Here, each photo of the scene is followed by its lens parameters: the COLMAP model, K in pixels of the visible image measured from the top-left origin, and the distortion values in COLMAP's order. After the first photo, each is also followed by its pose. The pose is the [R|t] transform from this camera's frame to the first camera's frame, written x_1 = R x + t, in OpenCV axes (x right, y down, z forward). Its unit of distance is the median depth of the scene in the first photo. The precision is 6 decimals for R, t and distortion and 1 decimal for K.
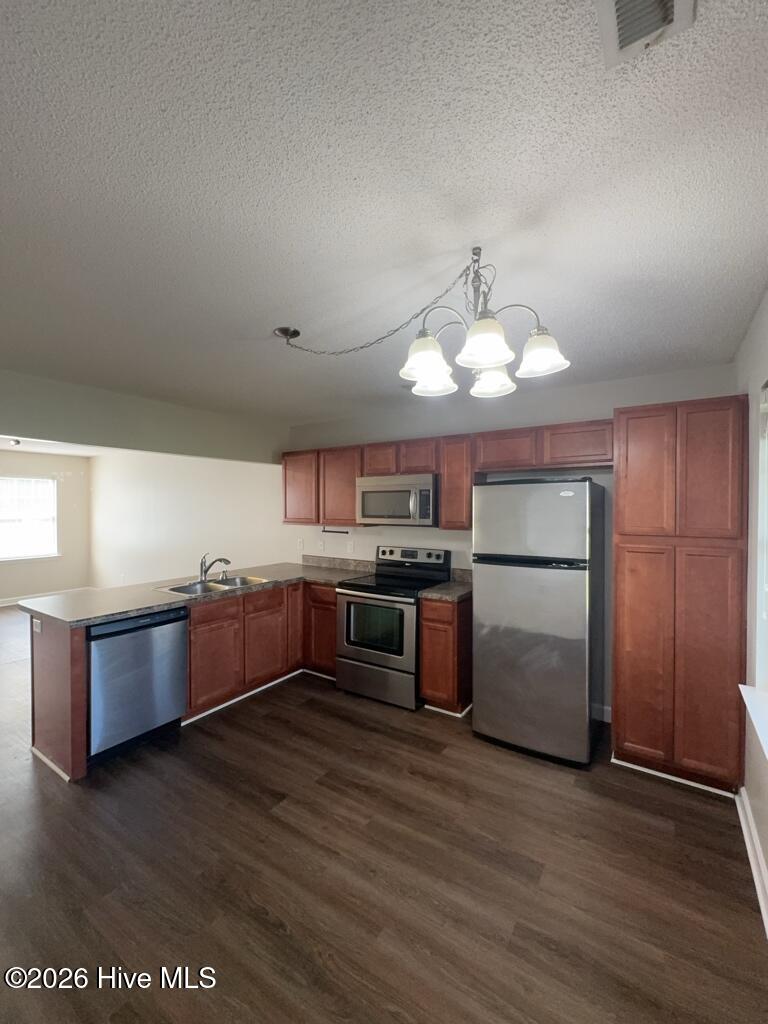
lens RADIAL K [[407.1, 0, 384.0], [0, 407.1, 512.0], [0, 0, 1]] dist [-0.022241, -0.000030]
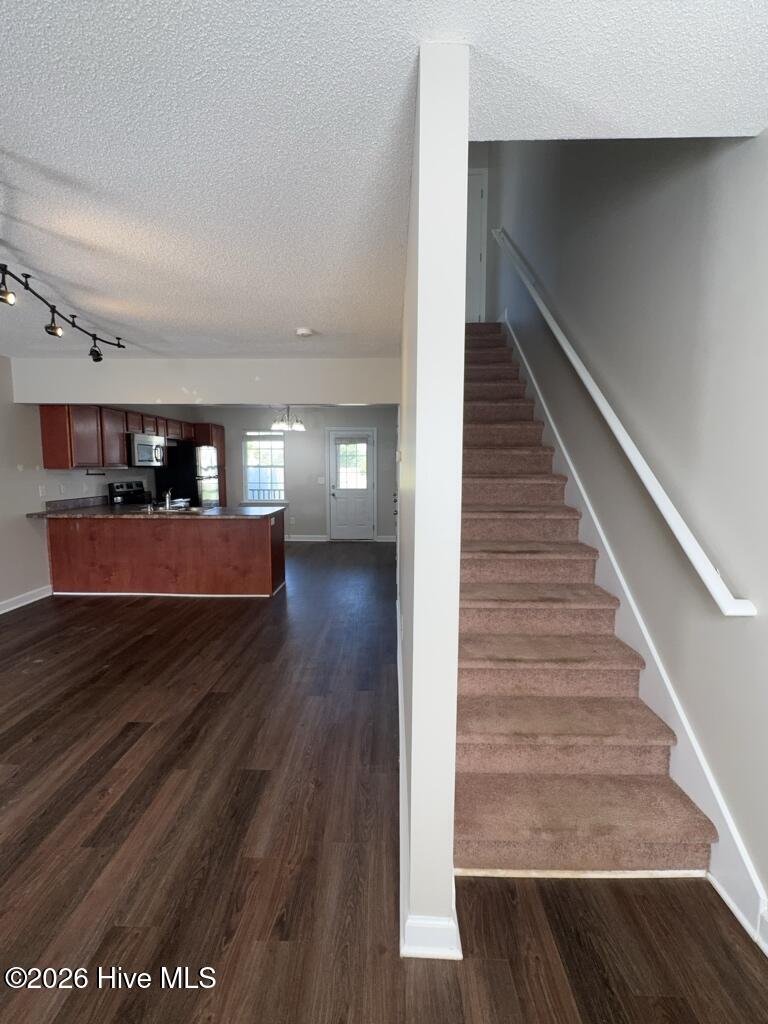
lens RADIAL K [[470.5, 0, 384.0], [0, 470.5, 512.0], [0, 0, 1]] dist [-0.001562, -0.000205]
pose [[-0.548361, -0.079496, 0.832455, -1.795680], [0.004218, 0.995196, 0.097815, 0.027324], [-0.836231, 0.057149, -0.545391, 1.066651]]
